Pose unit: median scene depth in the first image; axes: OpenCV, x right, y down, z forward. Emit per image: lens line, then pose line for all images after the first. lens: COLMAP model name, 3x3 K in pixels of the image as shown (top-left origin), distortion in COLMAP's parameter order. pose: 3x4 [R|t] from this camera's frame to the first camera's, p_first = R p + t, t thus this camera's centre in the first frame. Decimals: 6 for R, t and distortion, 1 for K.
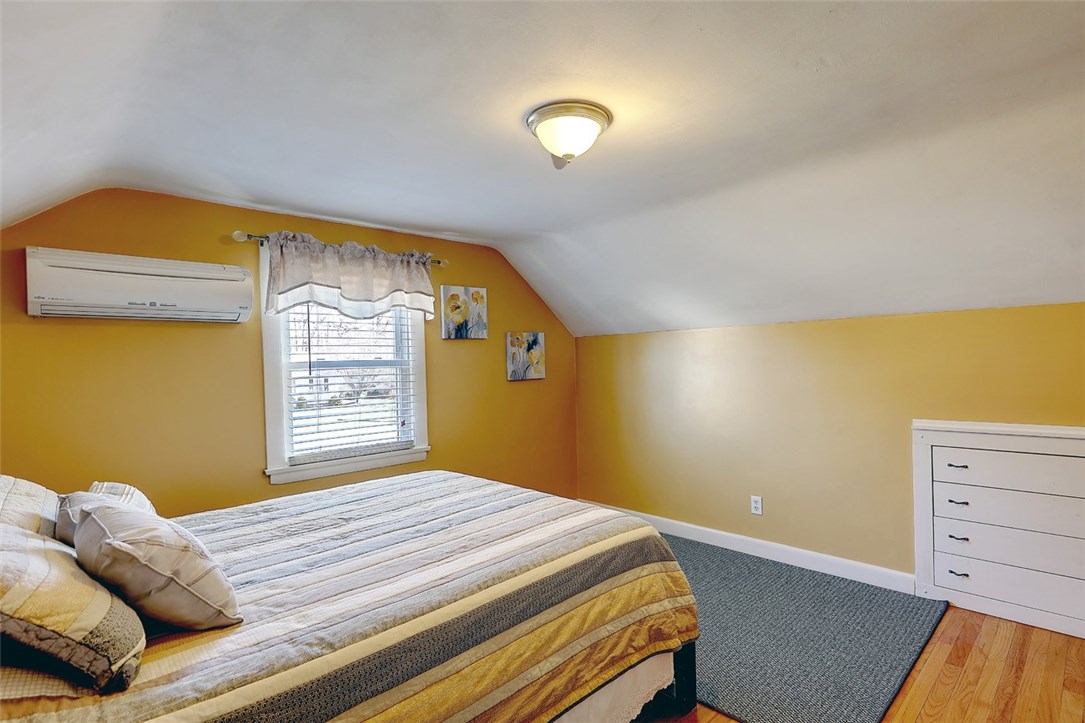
lens RADIAL K [[526.9, 0, 542.5], [0, 526.9, 361.5], [0, 0, 1]] dist [0.000179, -0.000476]
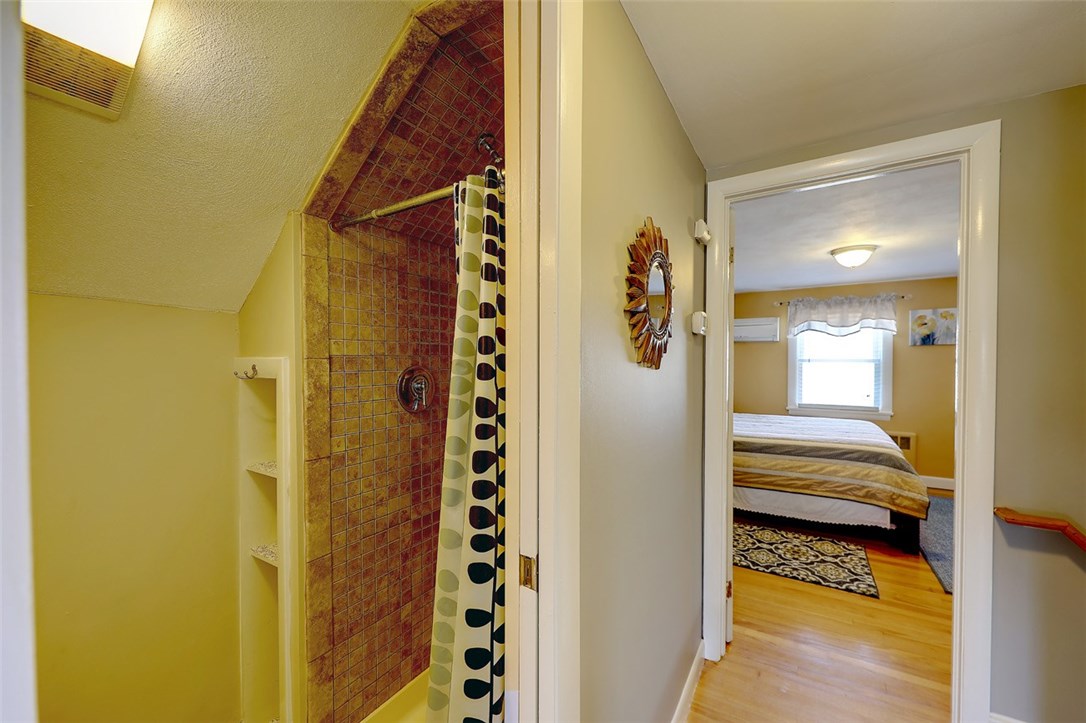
lens RADIAL K [[447.0, 0, 543.0], [0, 447.0, 361.5], [0, 0, 1]] dist [0.000644, 0.000036]
pose [[0.226548, 0.027165, -0.973621, 0.967295], [-0.011878, 0.999614, 0.025126, -0.019081], [0.973927, 0.005873, 0.226784, -0.387403]]
